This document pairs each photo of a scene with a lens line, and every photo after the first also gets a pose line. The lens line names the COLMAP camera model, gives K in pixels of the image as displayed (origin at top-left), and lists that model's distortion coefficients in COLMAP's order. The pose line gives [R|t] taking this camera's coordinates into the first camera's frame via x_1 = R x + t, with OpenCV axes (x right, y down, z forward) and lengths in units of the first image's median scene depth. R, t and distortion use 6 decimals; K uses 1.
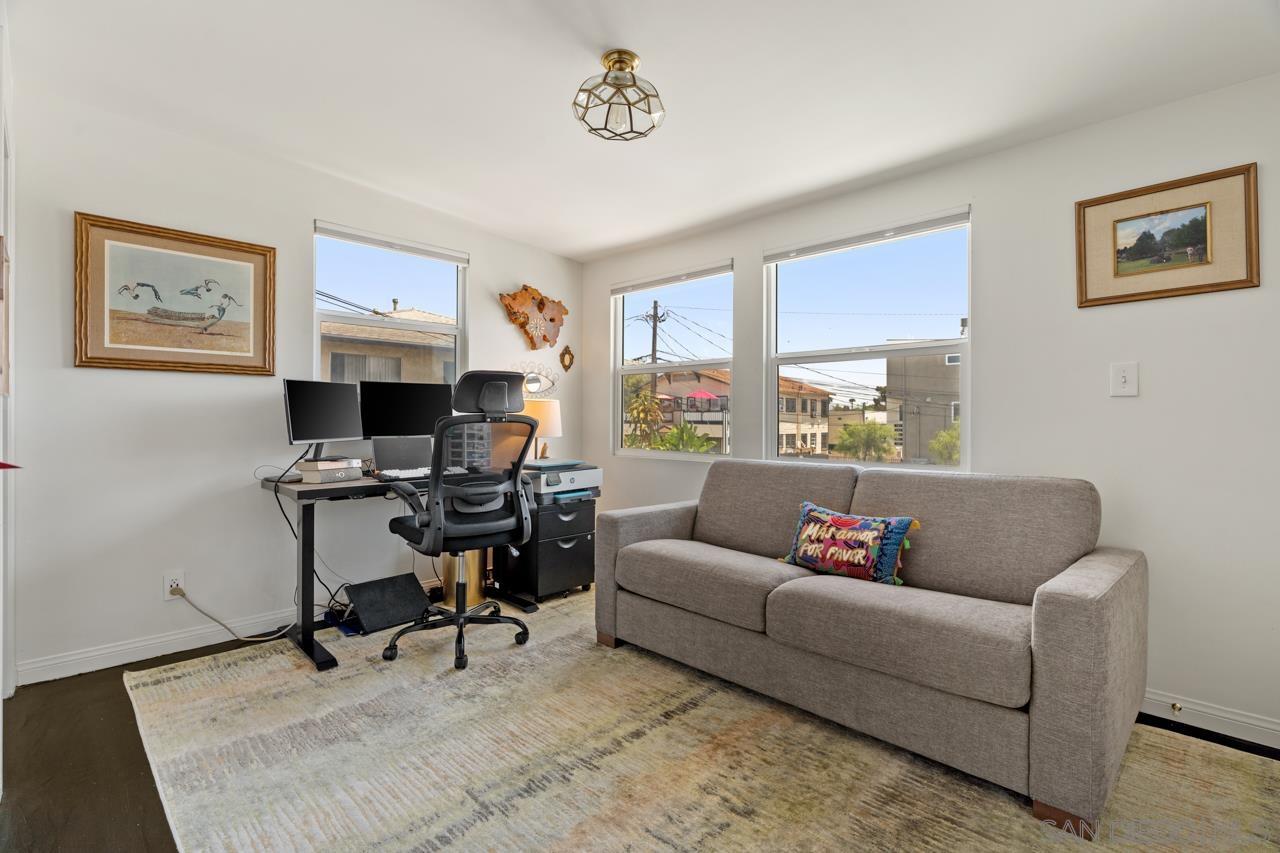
lens RADIAL K [[581.4, 0, 644.9], [0, 581.4, 420.8], [0, 0, 1]] dist [-0.010506, 0.003335]
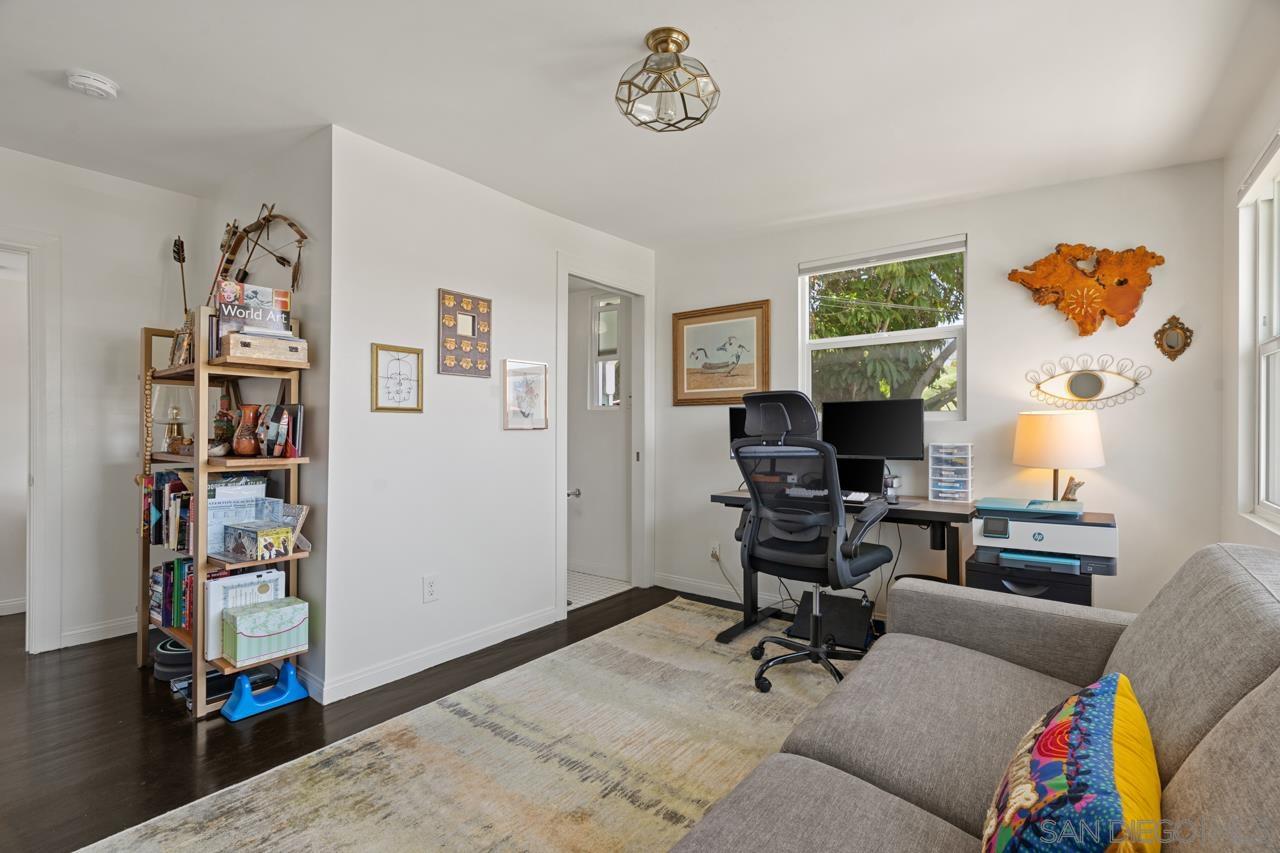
lens RADIAL K [[581.4, 0, 633.4], [0, 581.4, 430.0], [0, 0, 1]] dist [-0.010506, 0.003335]
pose [[0.111141, -0.000206, -0.993805, 0.671860], [-0.002014, 0.999998, -0.000432, -0.022284], [0.993803, 0.002049, 0.111141, 0.688680]]
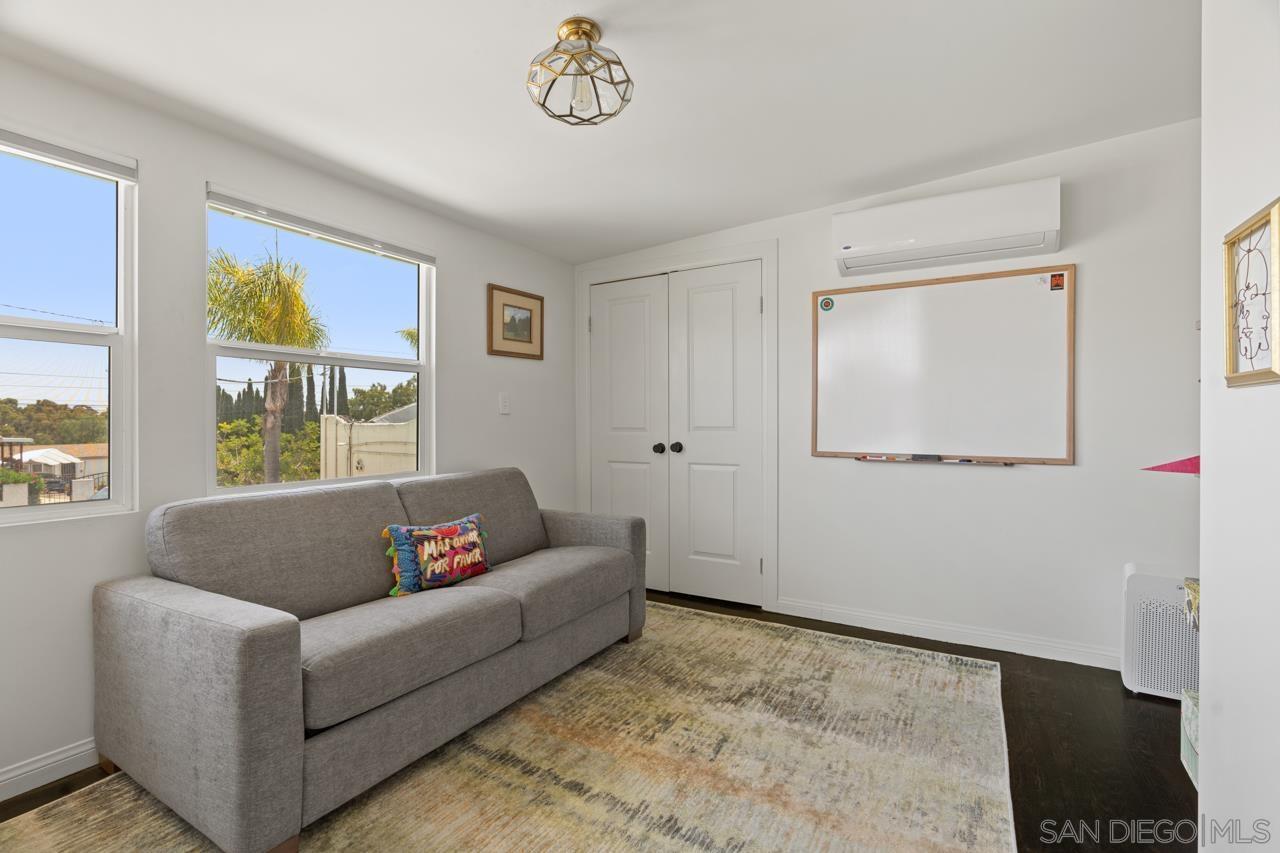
lens RADIAL K [[581.4, 0, 643.5], [0, 581.4, 416.9], [0, 0, 1]] dist [-0.010506, 0.003335]
pose [[-0.234096, 0.000695, 0.972213, -0.749031], [0.003131, 0.999995, 0.000039, -0.029993], [-0.972209, 0.003053, -0.234097, 0.899042]]
